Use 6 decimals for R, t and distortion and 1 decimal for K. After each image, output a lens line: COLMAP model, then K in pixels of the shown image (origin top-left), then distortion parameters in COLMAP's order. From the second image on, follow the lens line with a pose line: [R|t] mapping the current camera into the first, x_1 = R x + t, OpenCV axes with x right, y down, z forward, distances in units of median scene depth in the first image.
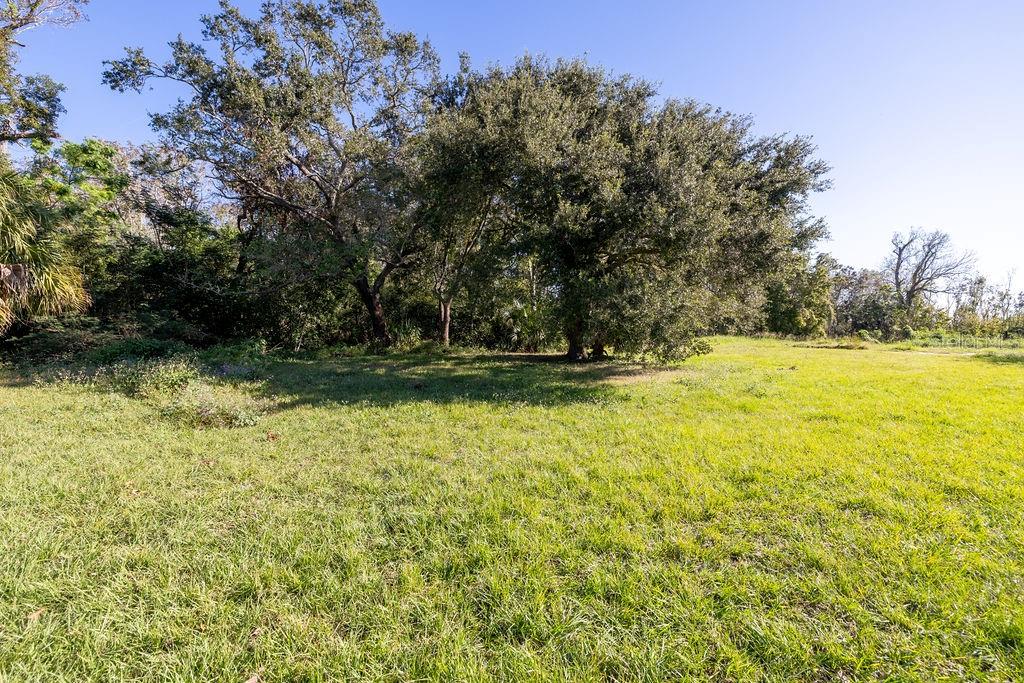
lens RADIAL K [[435.4, 0, 509.5], [0, 435.4, 327.5], [0, 0, 1]] dist [0.001398, 0.000251]
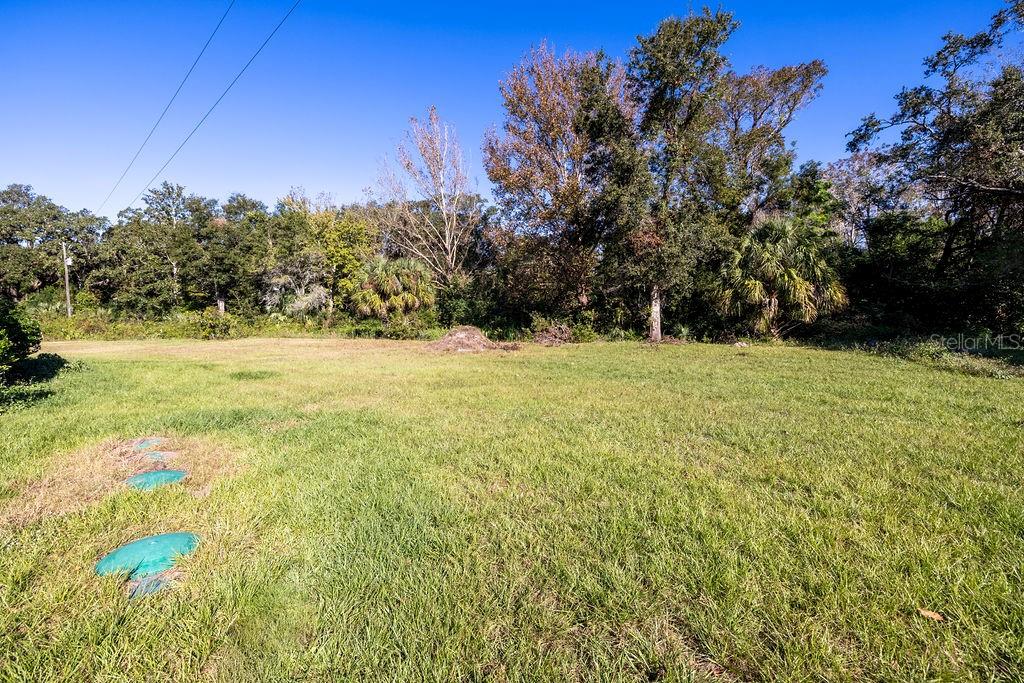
lens RADIAL K [[440.0, 0, 499.1], [0, 440.0, 332.3], [0, 0, 1]] dist [-0.000476, 0.000057]
pose [[0.260969, 0.033049, -0.964781, 0.183616], [0.008416, 0.999298, 0.036508, -0.013412], [0.965310, -0.017647, 0.260508, -0.458794]]
